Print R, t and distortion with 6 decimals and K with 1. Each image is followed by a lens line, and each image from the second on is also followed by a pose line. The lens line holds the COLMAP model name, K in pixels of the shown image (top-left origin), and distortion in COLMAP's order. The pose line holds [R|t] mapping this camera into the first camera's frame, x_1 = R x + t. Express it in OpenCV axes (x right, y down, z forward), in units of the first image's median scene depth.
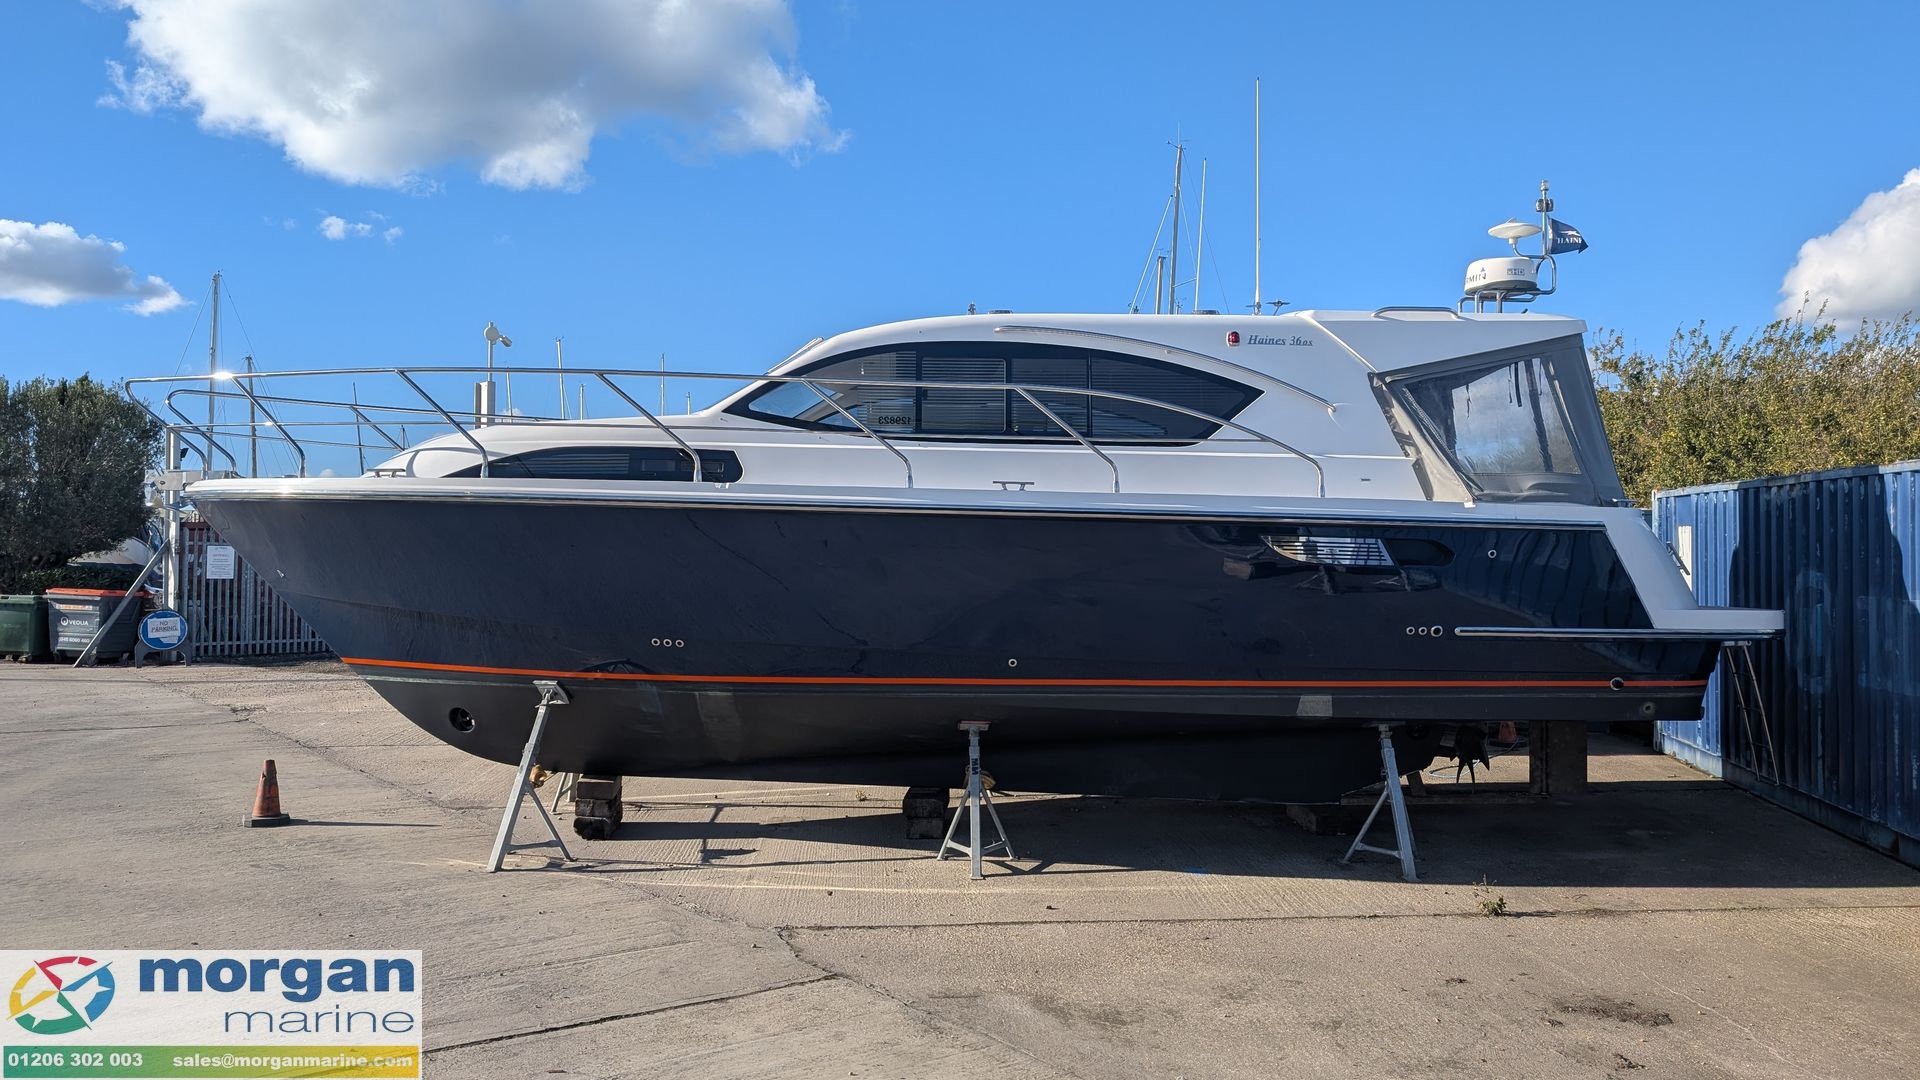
lens RADIAL K [[1292.2, 0, 1013.3], [0, 1292.2, 542.4], [0, 0, 1]] dist [0.053043, -0.112624]
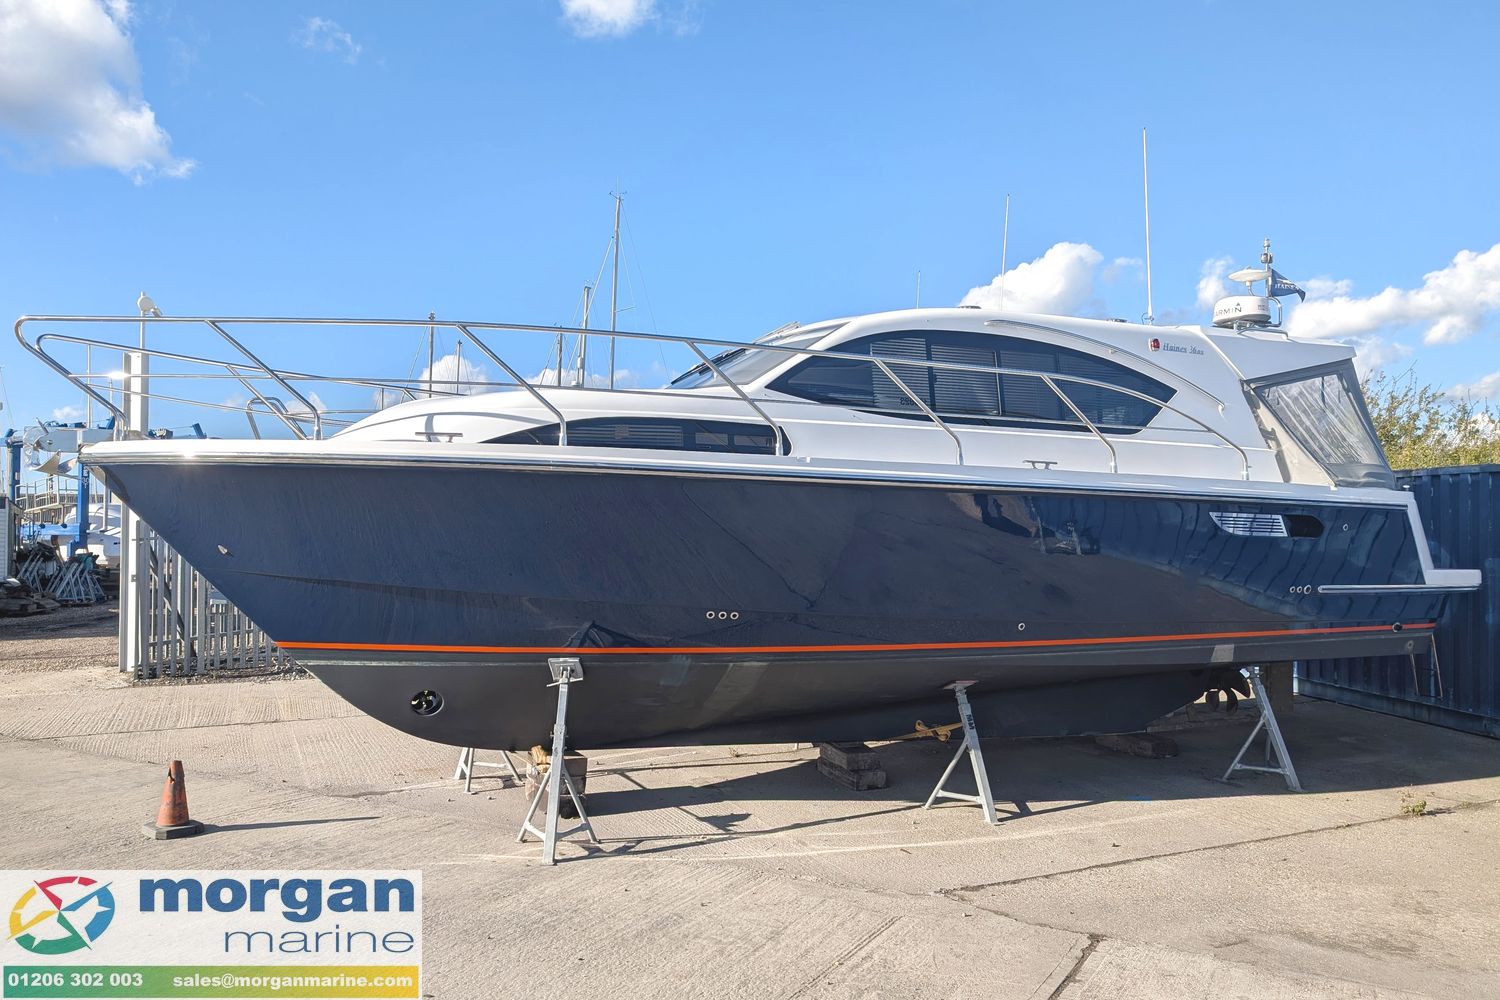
lens RADIAL K [[1031.8, 0, 749.0], [0, 1031.8, 522.0], [0, 0, 1]] dist [0.004939, -0.000429]
pose [[0.943445, 0.002858, 0.331517, -0.490738], [-0.003364, 0.999994, 0.000955, 0.004465], [-0.331513, -0.002016, 0.943449, 0.236059]]
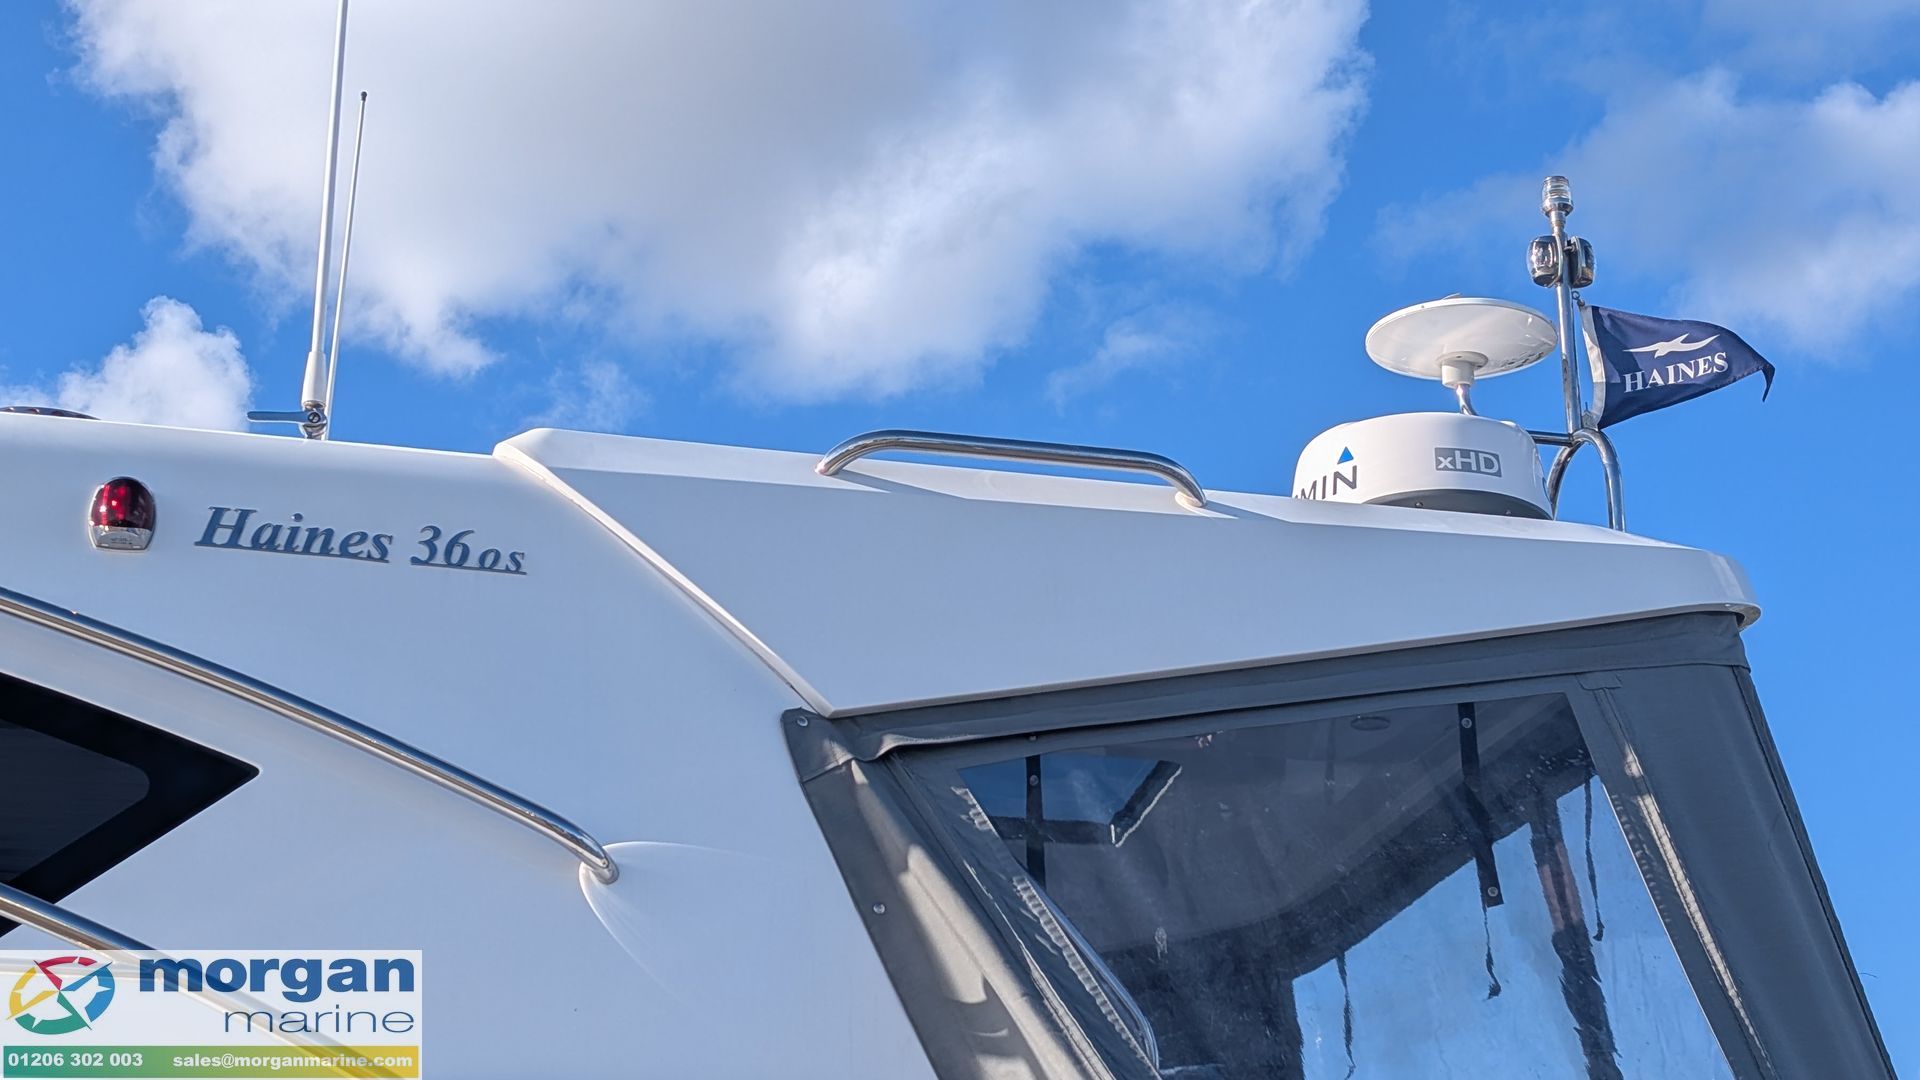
lens RADIAL K [[3022.7, 0, 960.0], [0, 3022.7, 540.0], [0, 0, 1]] dist [-0.004601, -0.078687]
pose [[0.988042, 0.046777, 0.146920, 0.230837], [0.007907, 0.936245, -0.351259, 0.015041], [-0.153984, 0.348220, 0.924679, 0.542171]]
